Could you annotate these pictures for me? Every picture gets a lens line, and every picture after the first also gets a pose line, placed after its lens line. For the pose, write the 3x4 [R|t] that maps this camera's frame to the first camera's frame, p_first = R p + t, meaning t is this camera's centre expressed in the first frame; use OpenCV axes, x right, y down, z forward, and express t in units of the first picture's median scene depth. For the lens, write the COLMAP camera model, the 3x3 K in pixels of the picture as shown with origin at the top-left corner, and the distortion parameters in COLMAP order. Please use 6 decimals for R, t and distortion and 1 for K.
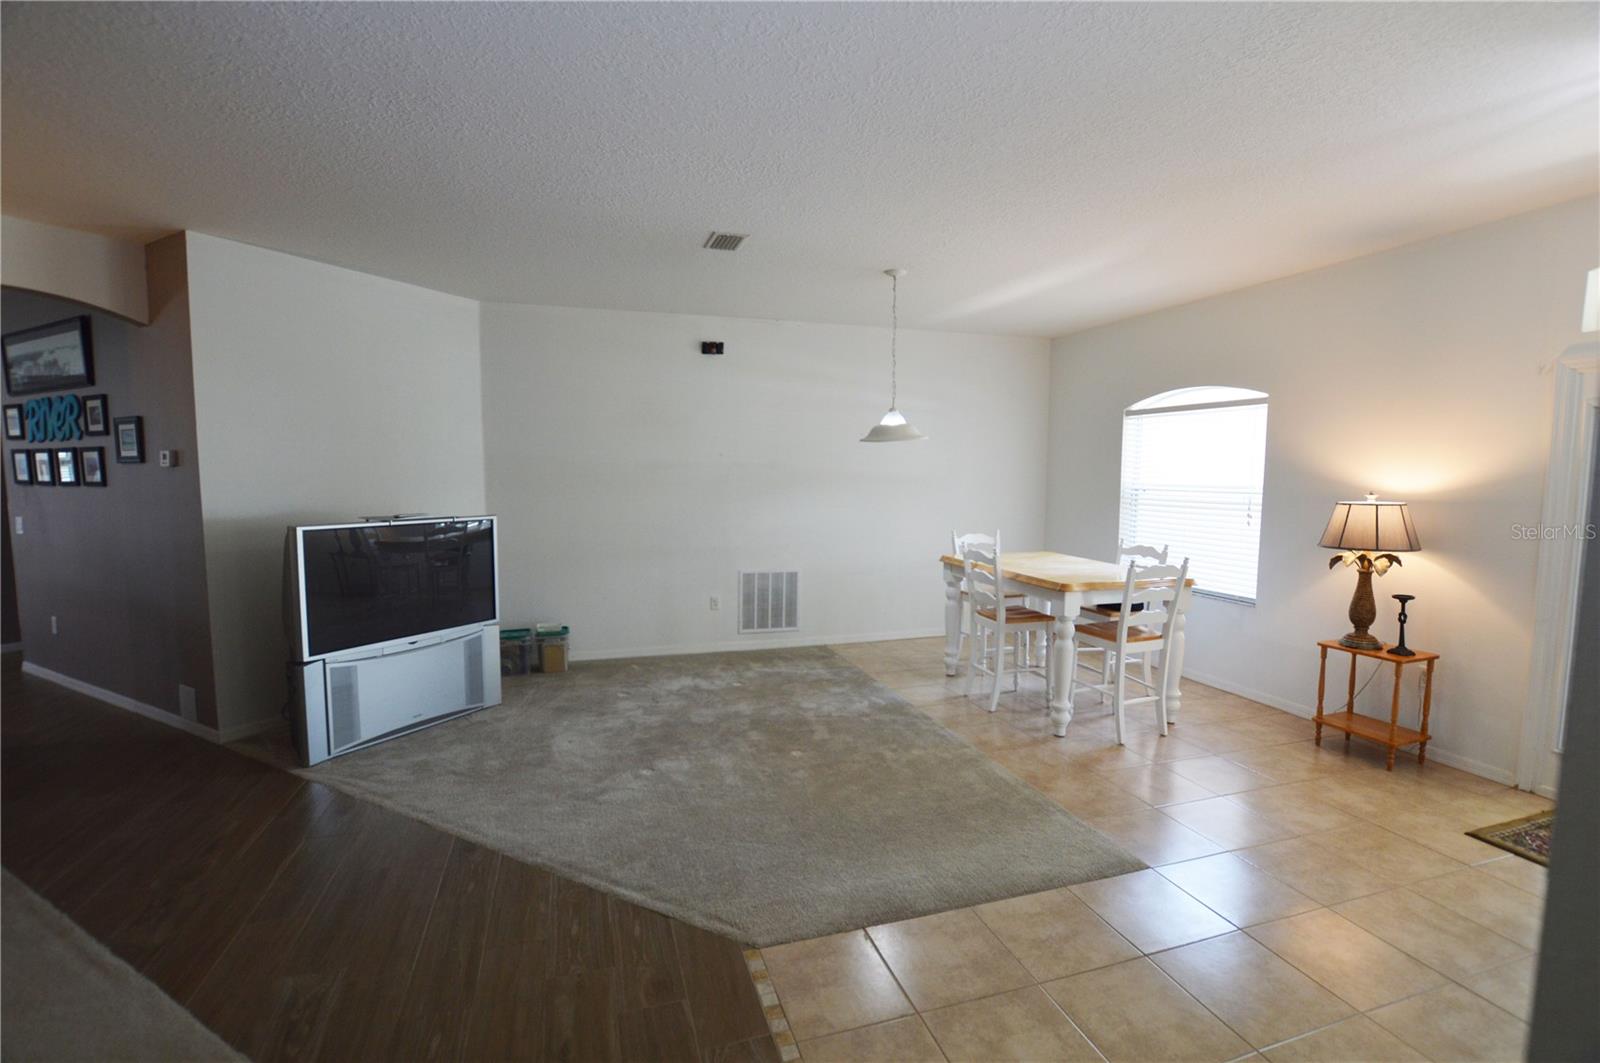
lens RADIAL K [[715.6, 0, 795.1], [0, 715.6, 532.8], [0, 0, 1]] dist [-0.027829, 0.001820]
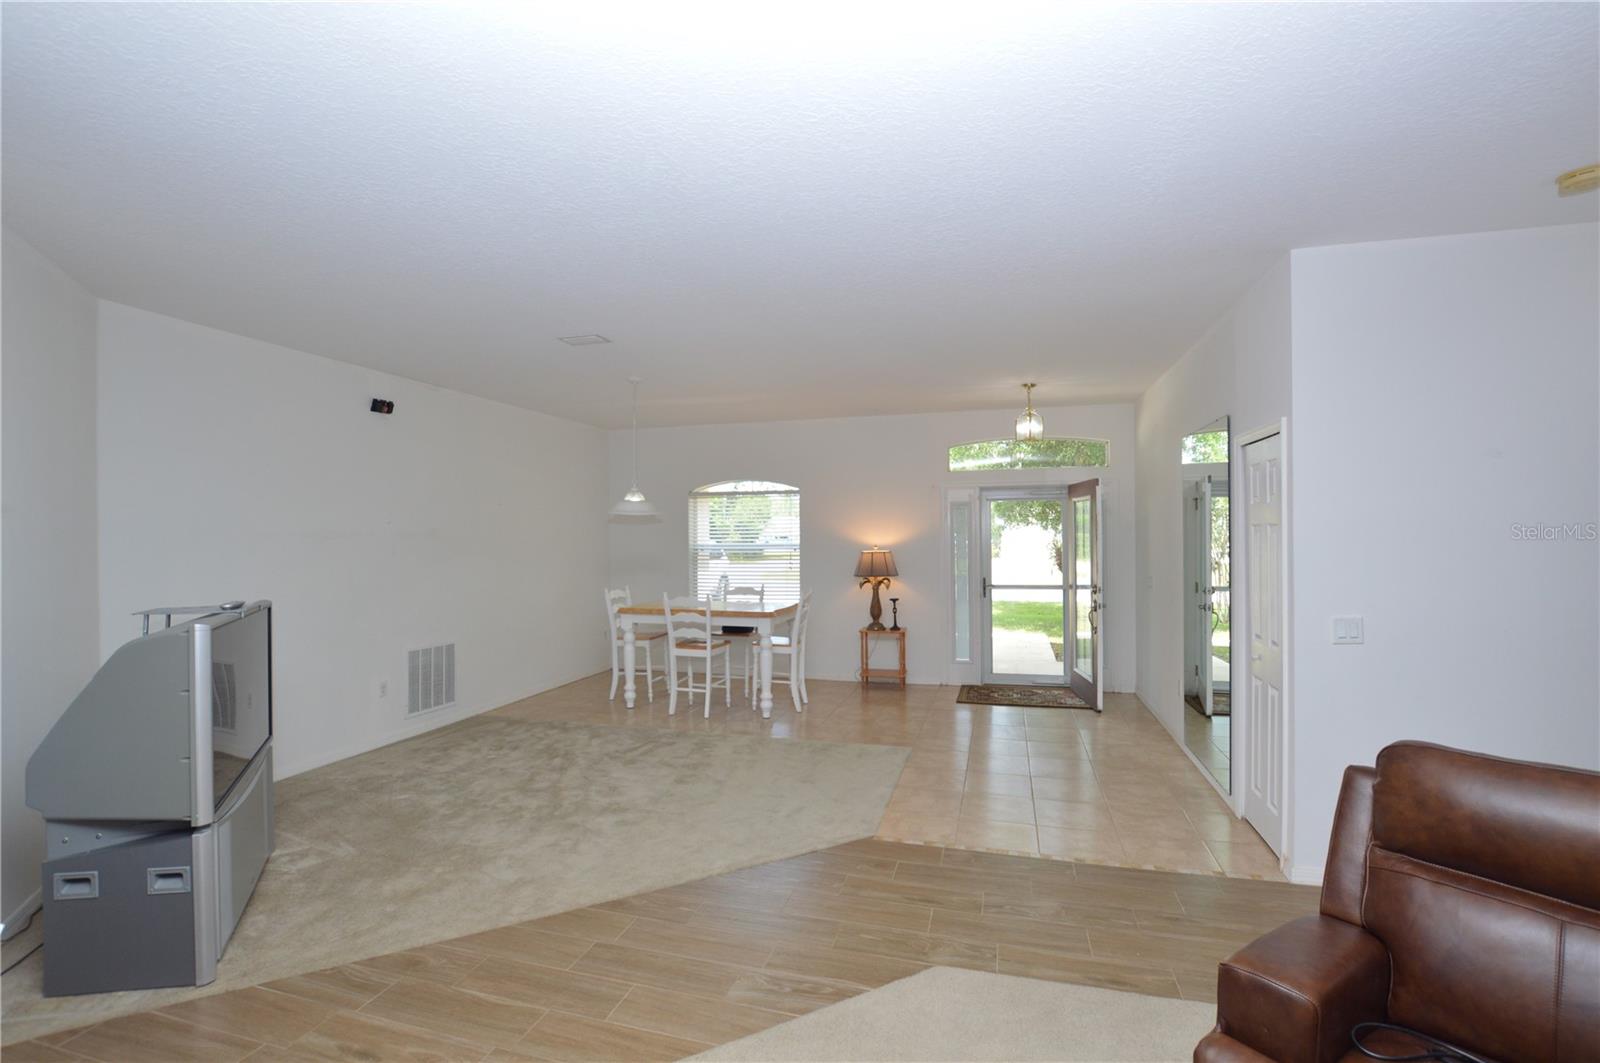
lens RADIAL K [[715.6, 0, 795.1], [0, 715.6, 532.8], [0, 0, 1]] dist [-0.027829, 0.001820]
pose [[0.554126, -0.005235, 0.832416, -0.724912], [0.078884, 0.995810, -0.046249, -0.017848], [-0.828686, 0.091292, 0.552218, 0.096496]]
